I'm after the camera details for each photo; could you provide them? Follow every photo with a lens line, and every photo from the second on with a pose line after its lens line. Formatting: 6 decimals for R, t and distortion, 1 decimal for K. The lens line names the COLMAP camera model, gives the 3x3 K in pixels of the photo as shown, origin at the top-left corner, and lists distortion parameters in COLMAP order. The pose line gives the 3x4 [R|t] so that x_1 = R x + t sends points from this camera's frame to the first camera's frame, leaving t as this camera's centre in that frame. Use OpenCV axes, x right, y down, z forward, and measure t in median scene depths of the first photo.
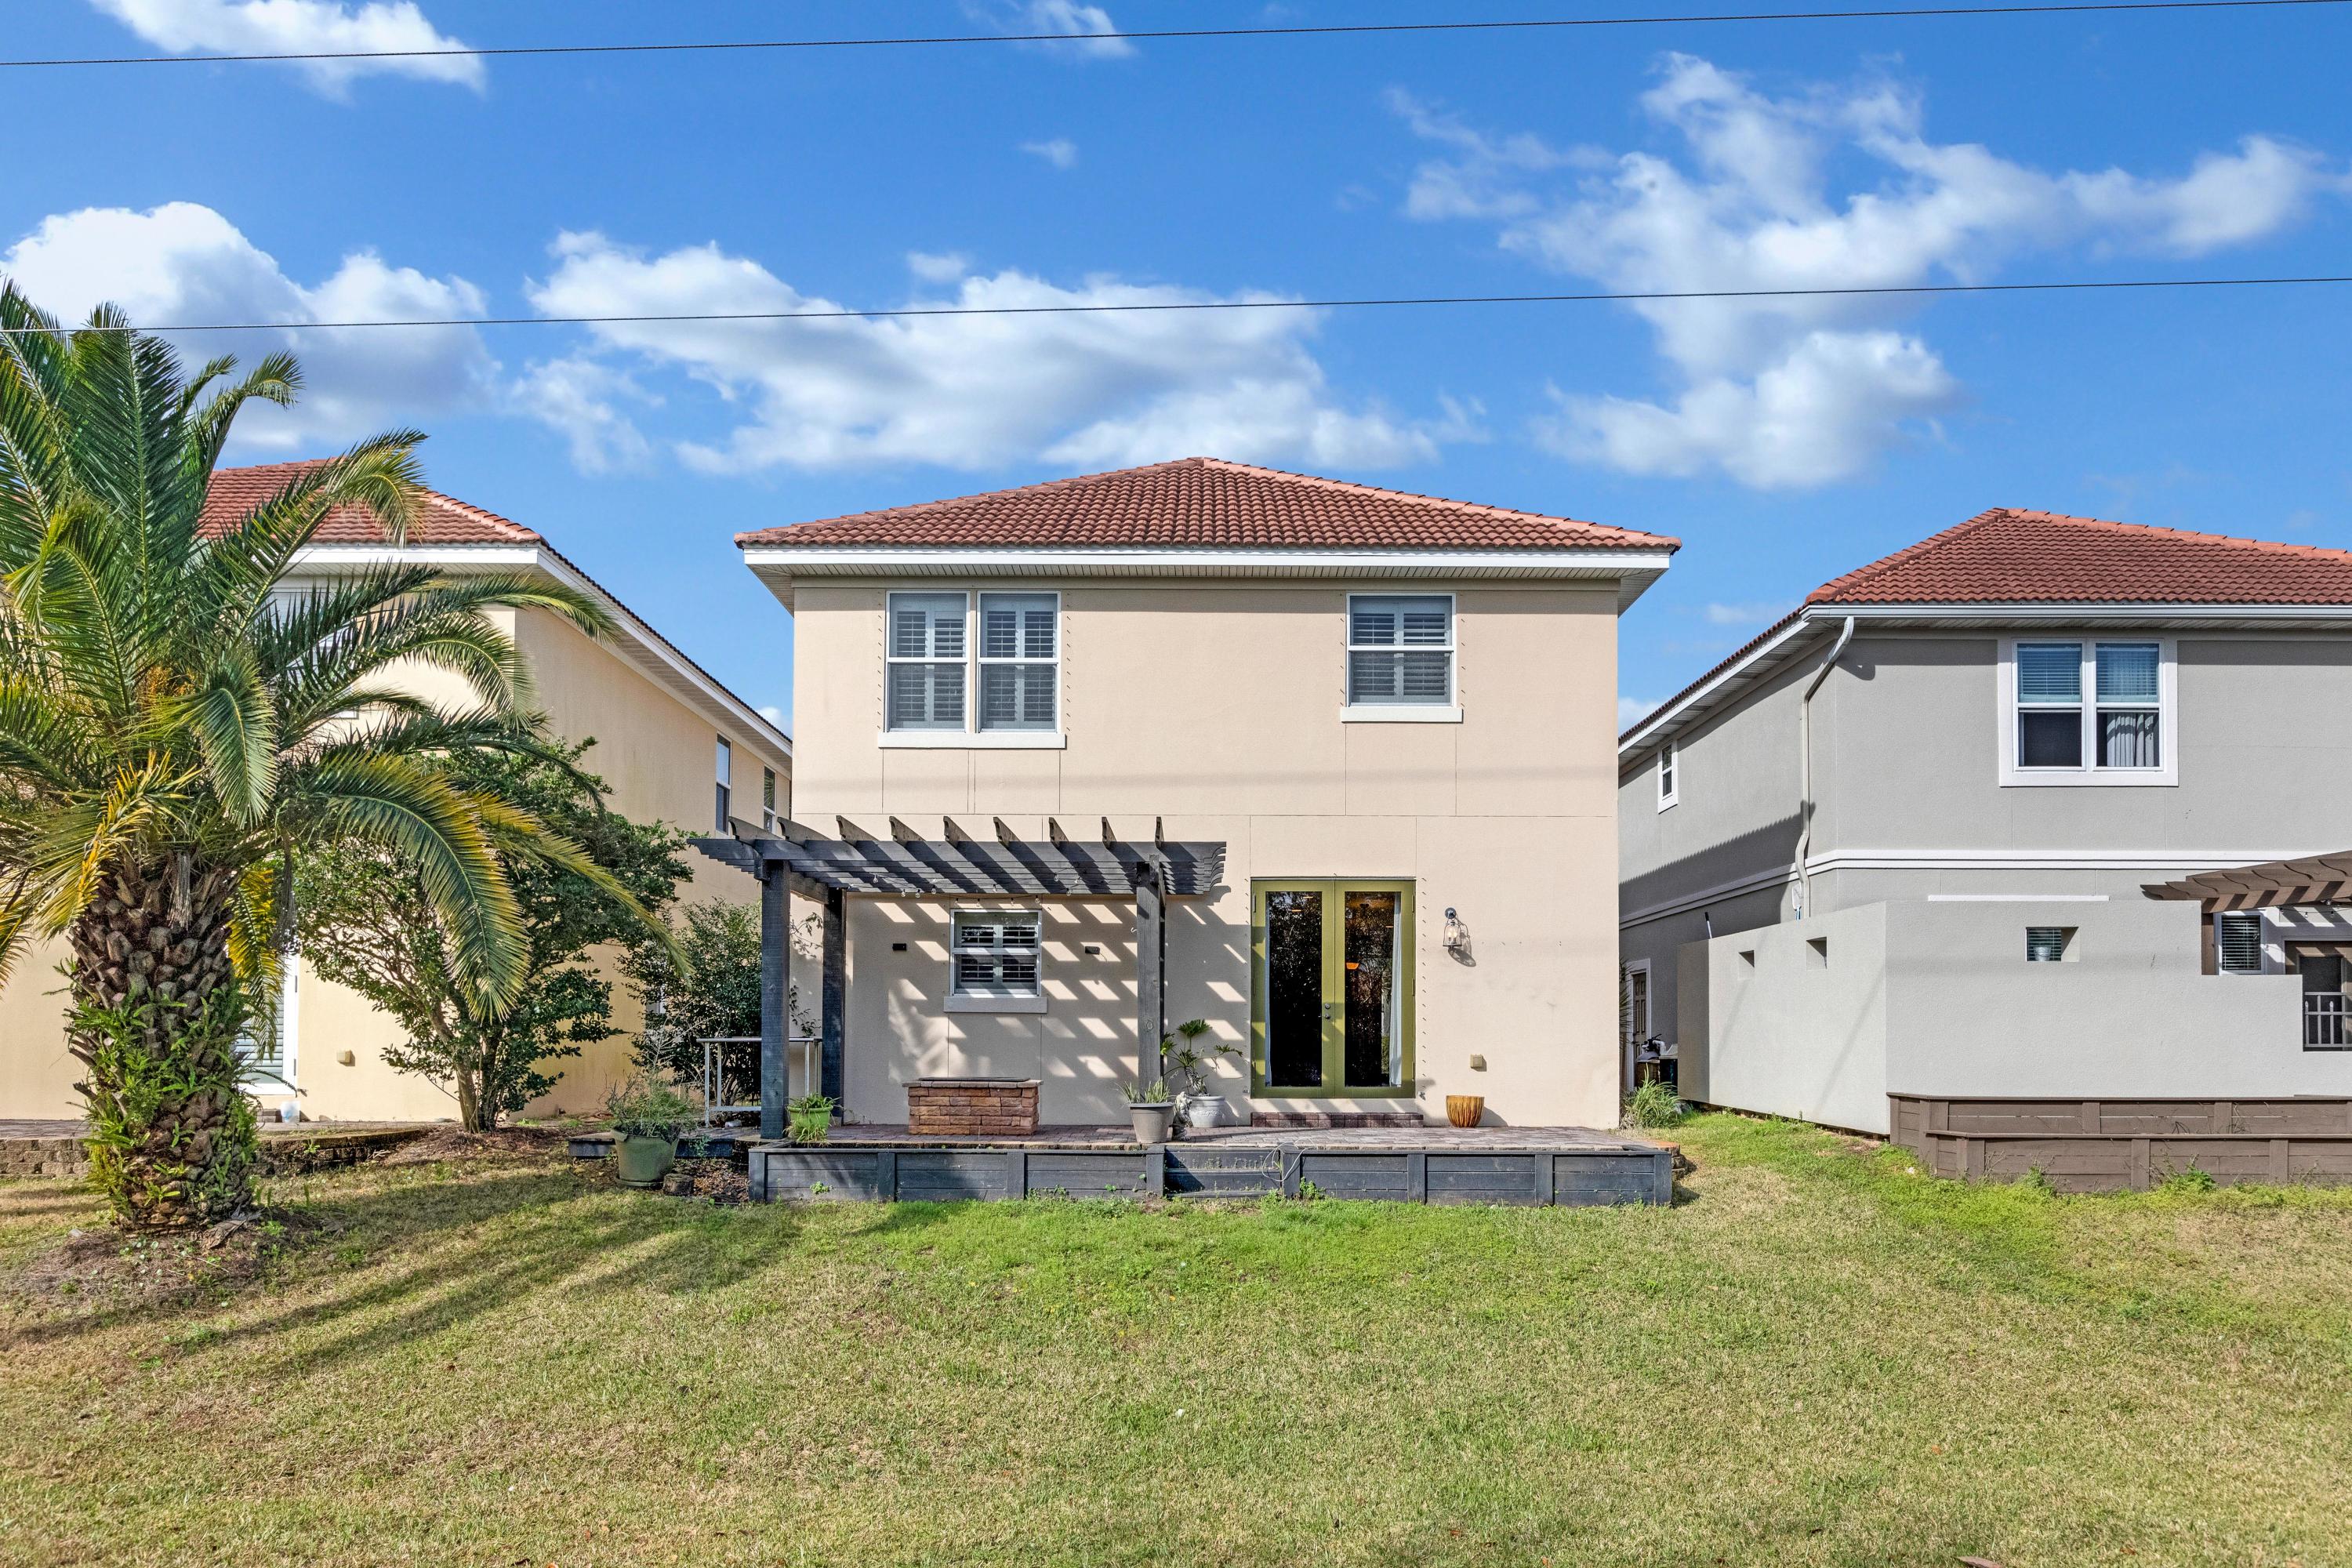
lens RADIAL K [[1455.3, 0, 1176.1], [0, 1455.3, 765.5], [0, 0, 1]] dist [-0.000341, -0.001284]
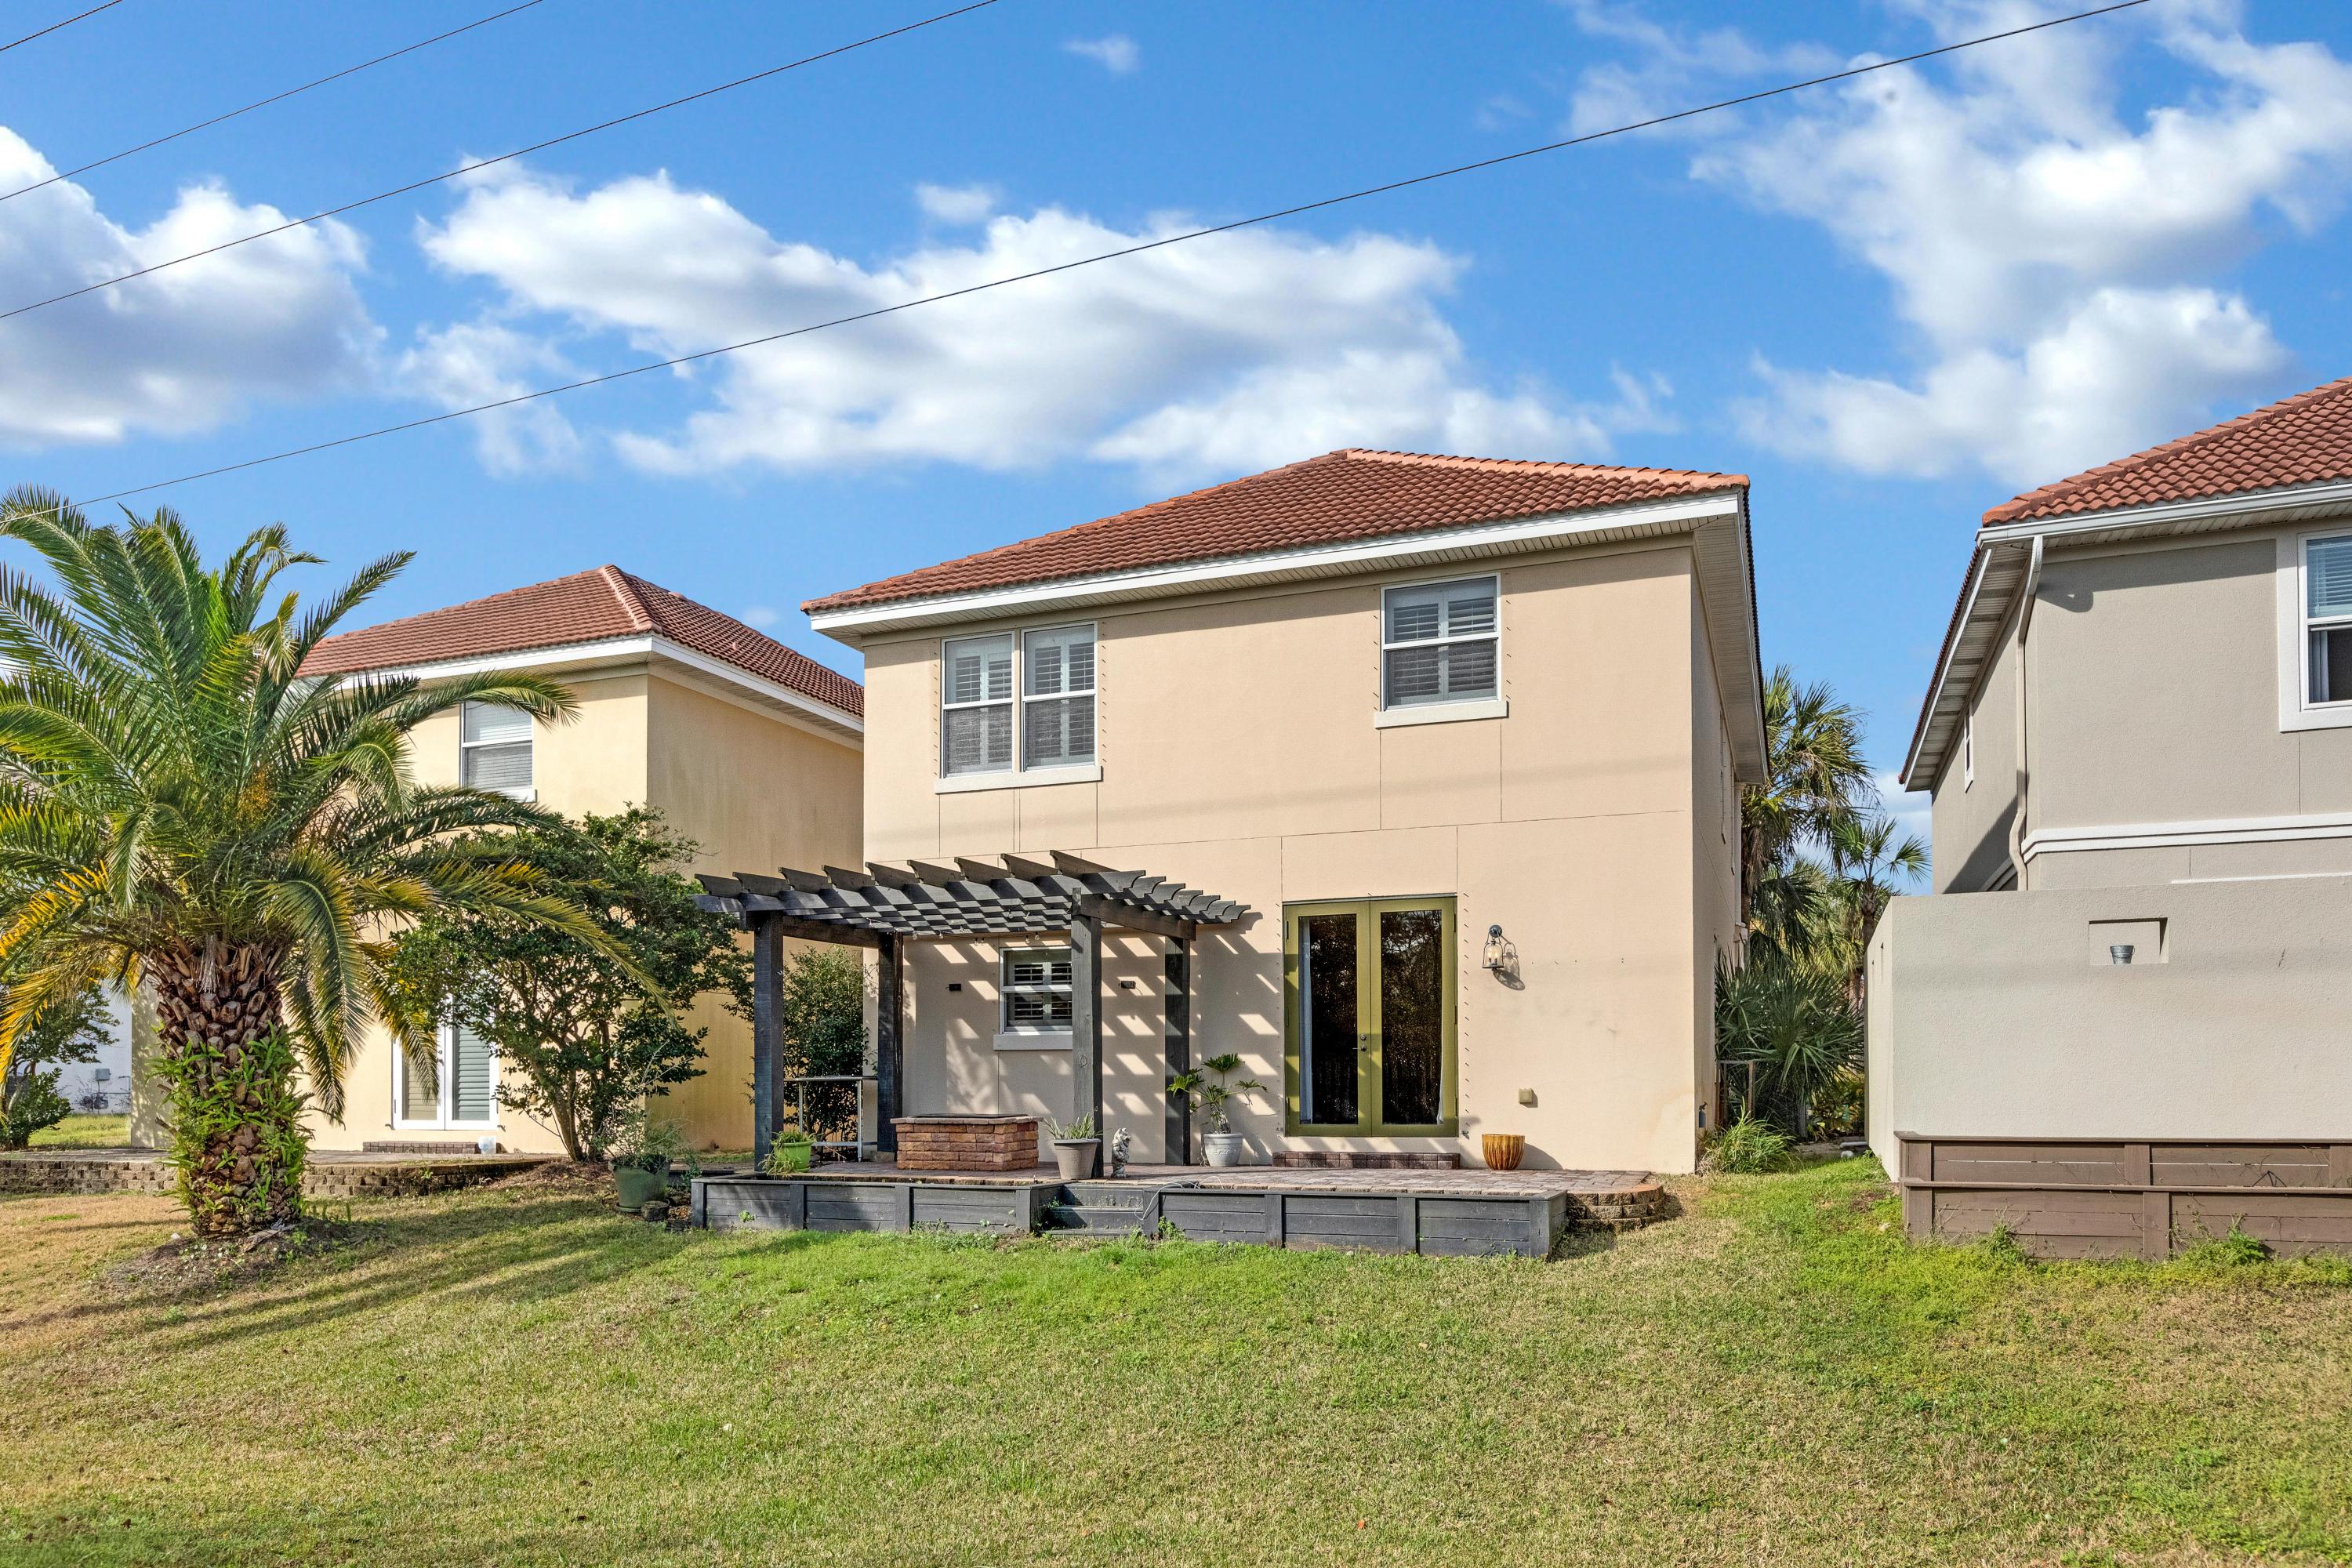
lens RADIAL K [[1572.1, 0, 1176.0], [0, 1572.1, 784.0], [0, 0, 1]] dist [0.000634, 0.001694]
pose [[0.929208, -0.076813, -0.361486, 0.370737], [0.077068, 0.996931, -0.013735, 0.009599], [0.361432, -0.015096, 0.932276, 0.028942]]
